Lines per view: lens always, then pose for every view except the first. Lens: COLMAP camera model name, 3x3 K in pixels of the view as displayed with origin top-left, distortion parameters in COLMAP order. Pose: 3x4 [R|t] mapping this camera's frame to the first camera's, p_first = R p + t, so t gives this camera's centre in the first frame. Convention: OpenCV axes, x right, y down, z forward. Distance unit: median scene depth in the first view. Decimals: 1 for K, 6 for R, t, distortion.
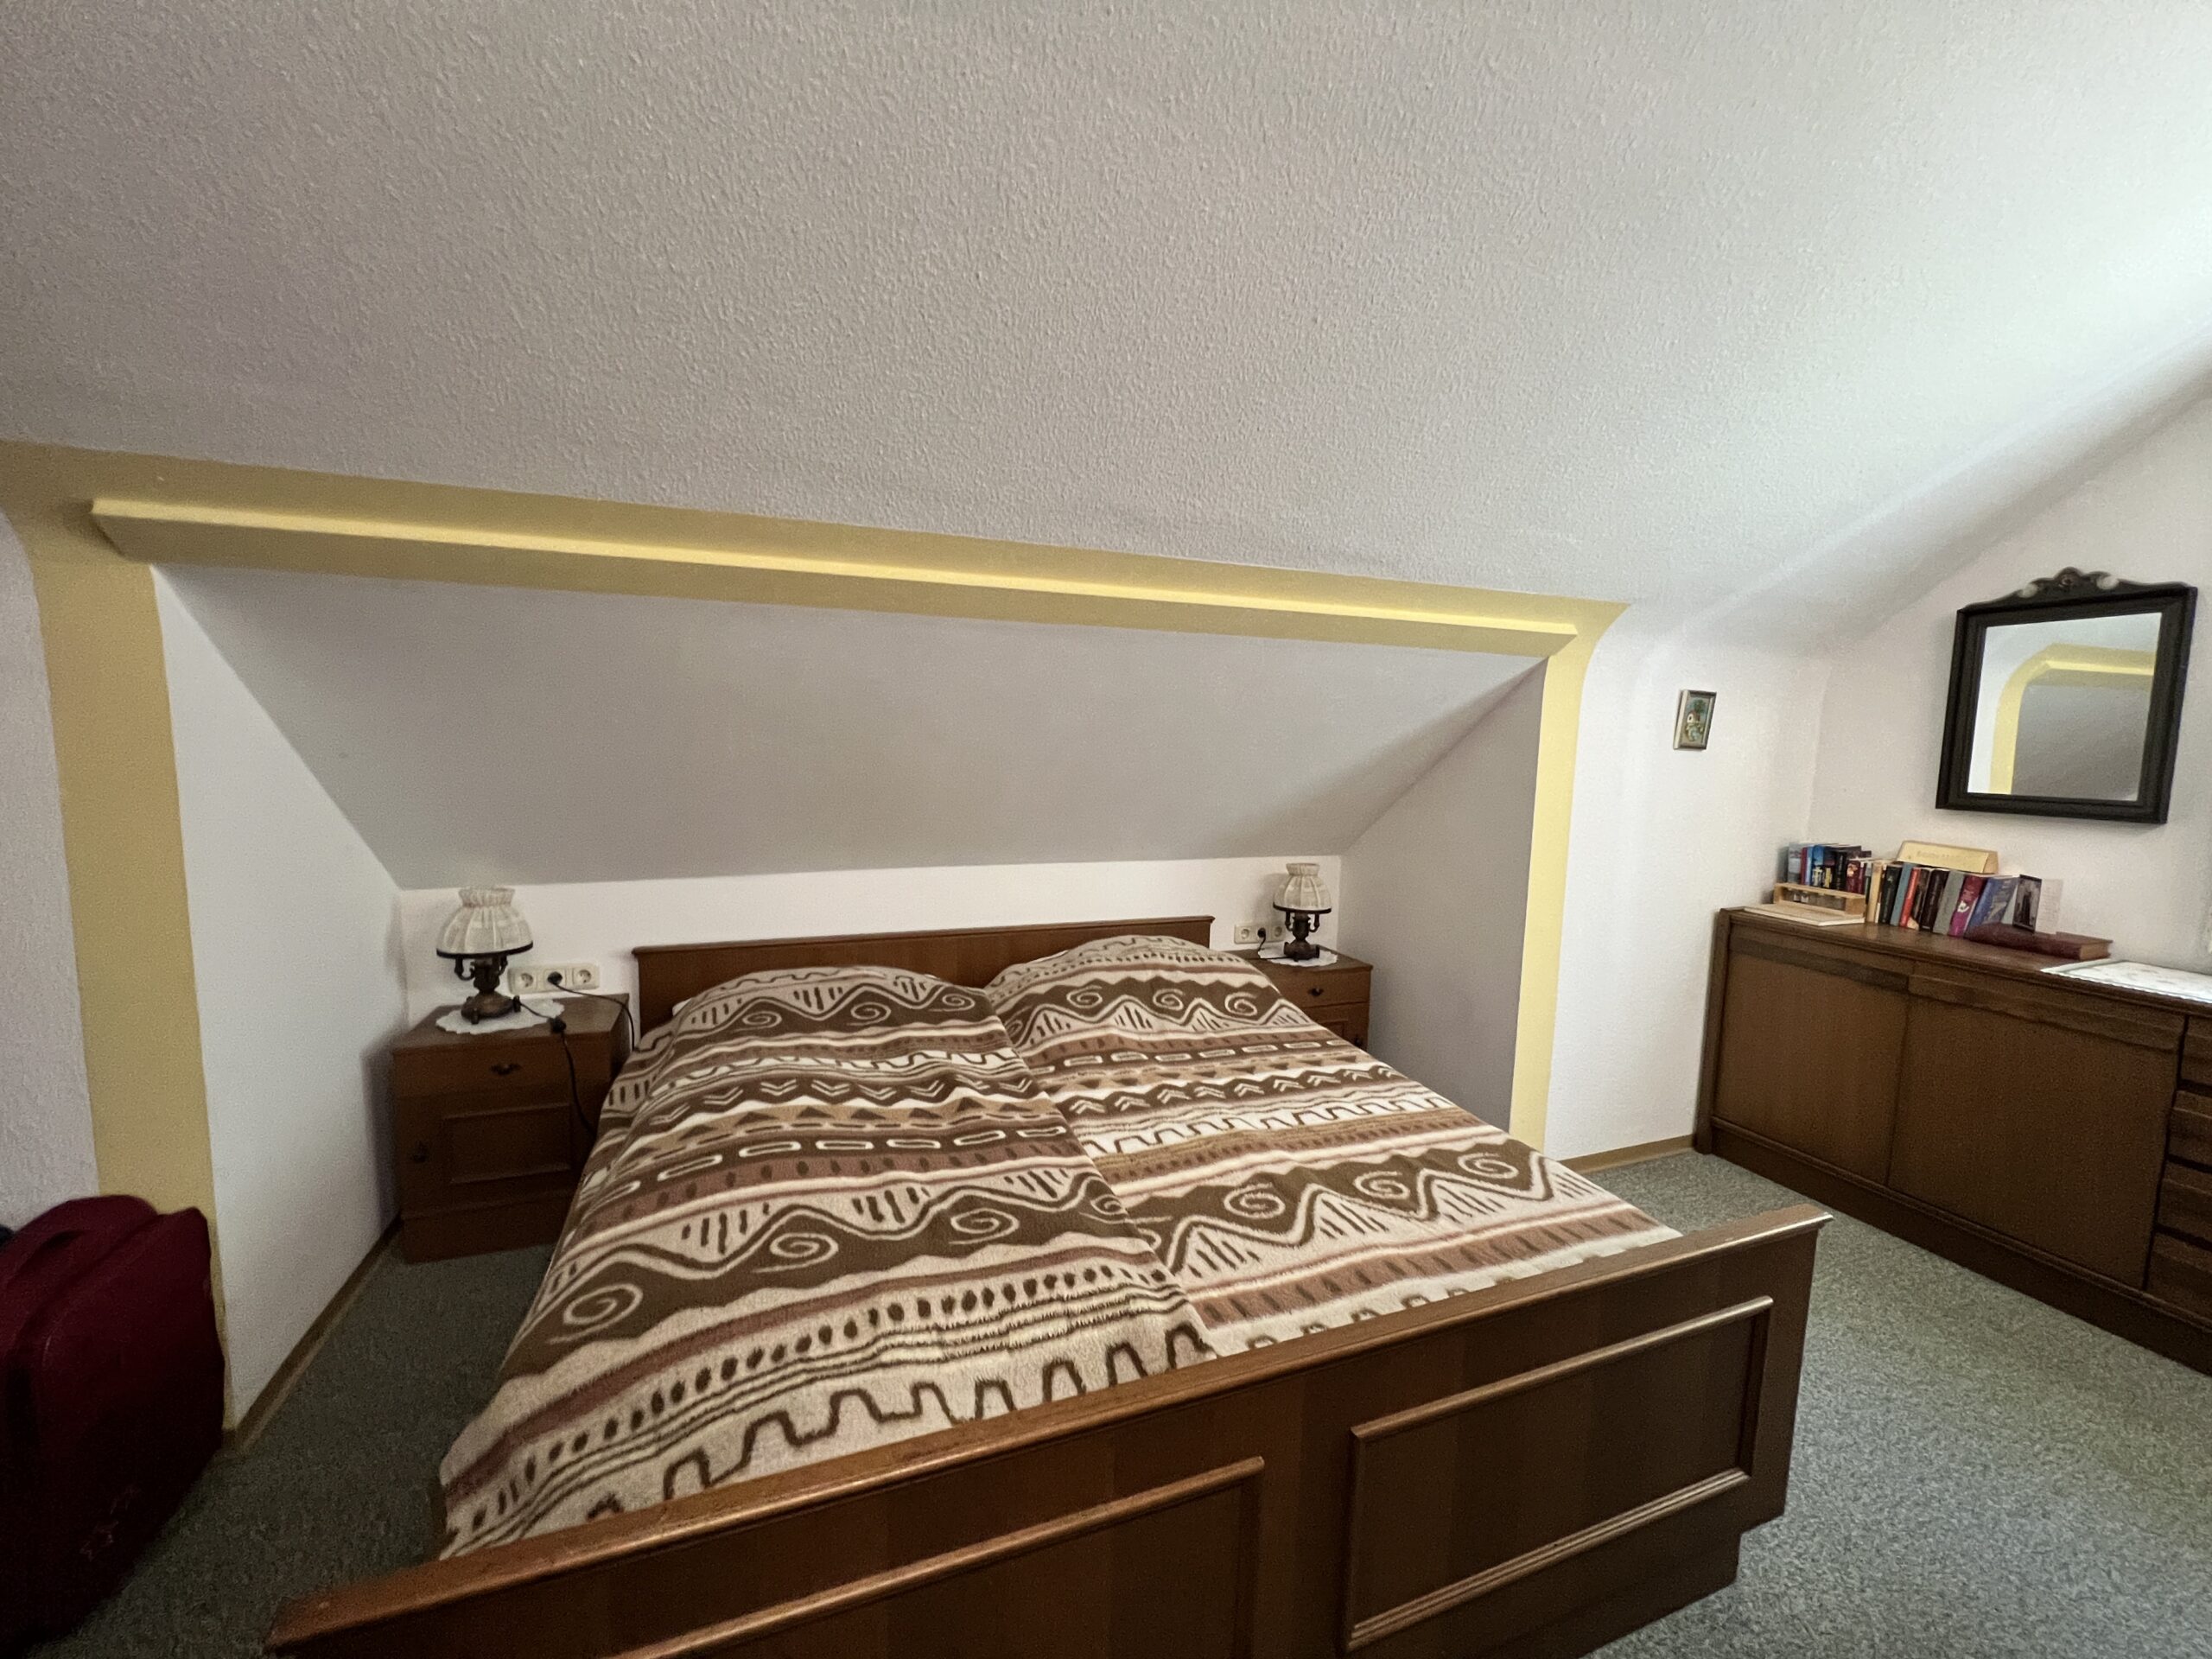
lens RADIAL K [[884.1, 0, 1110.7], [0, 884.1, 828.5], [0, 0, 1]] dist [-0.002960, 0.000517]
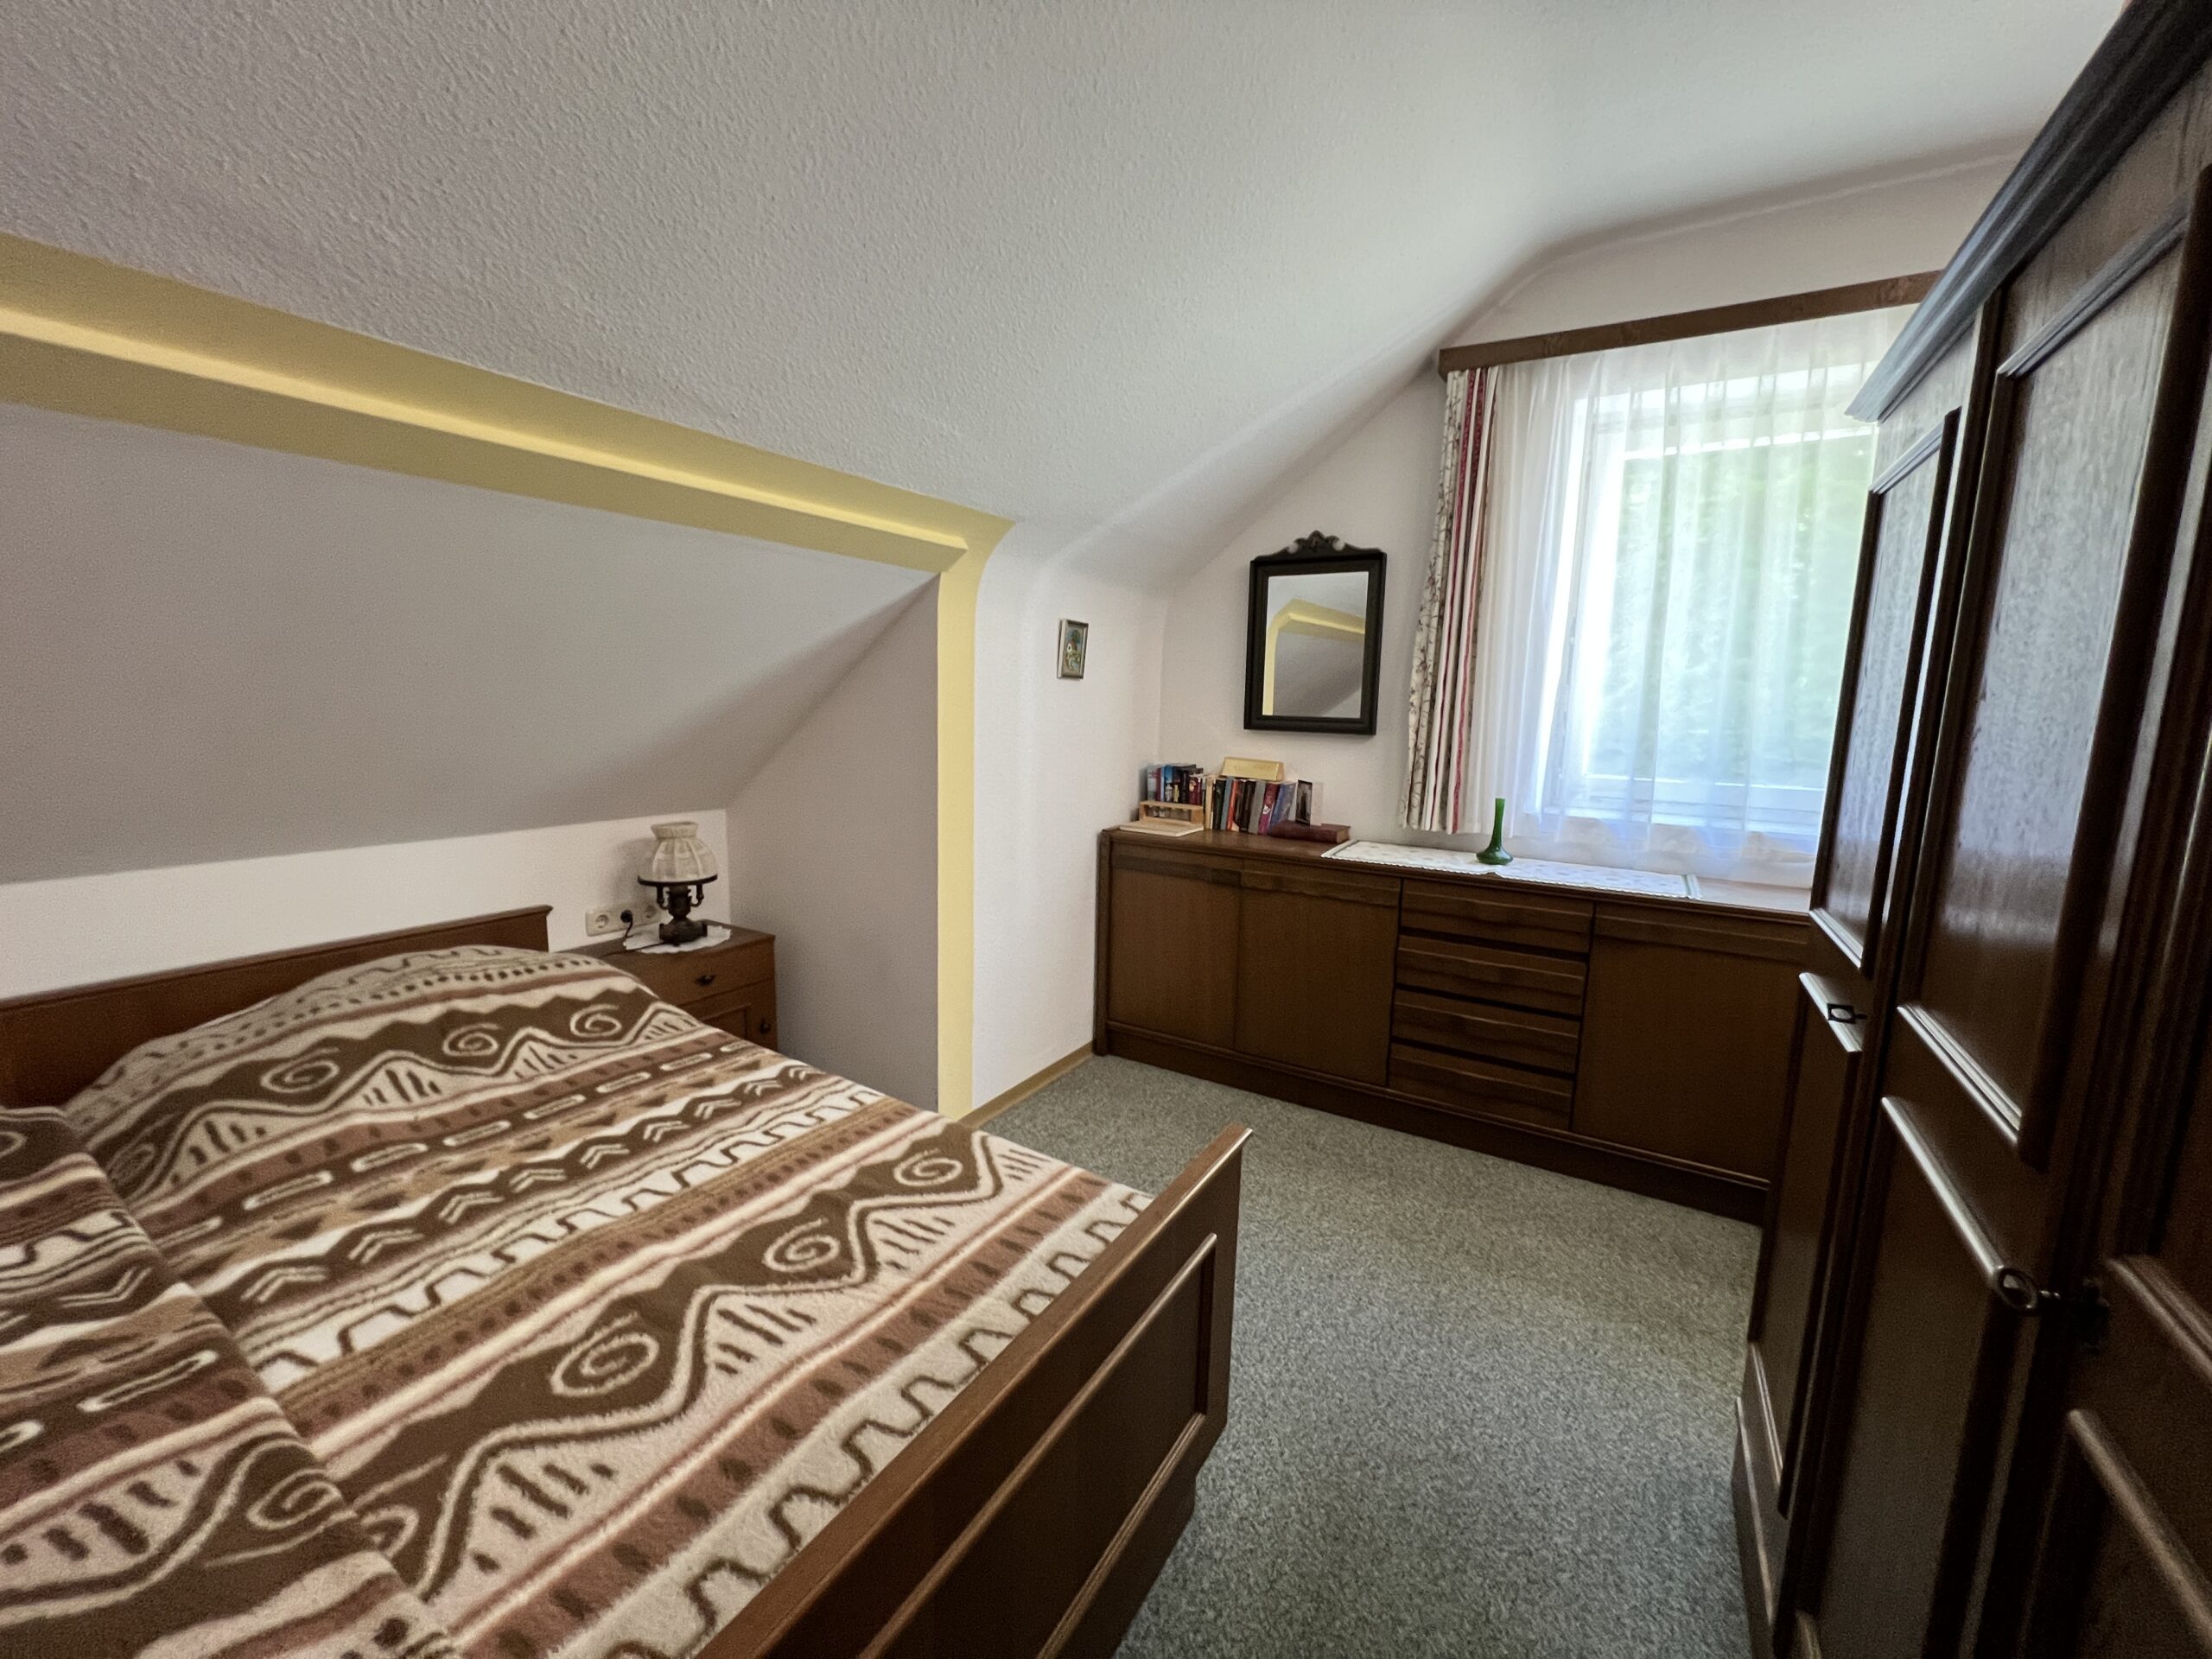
lens RADIAL K [[884.1, 0, 1110.7], [0, 884.1, 828.5], [0, 0, 1]] dist [-0.002960, 0.000517]
pose [[0.792073, -0.095958, 0.602836, 0.071802], [0.058338, 0.994946, 0.081723, 0.003348], [-0.607632, -0.029562, 0.793669, 0.191425]]
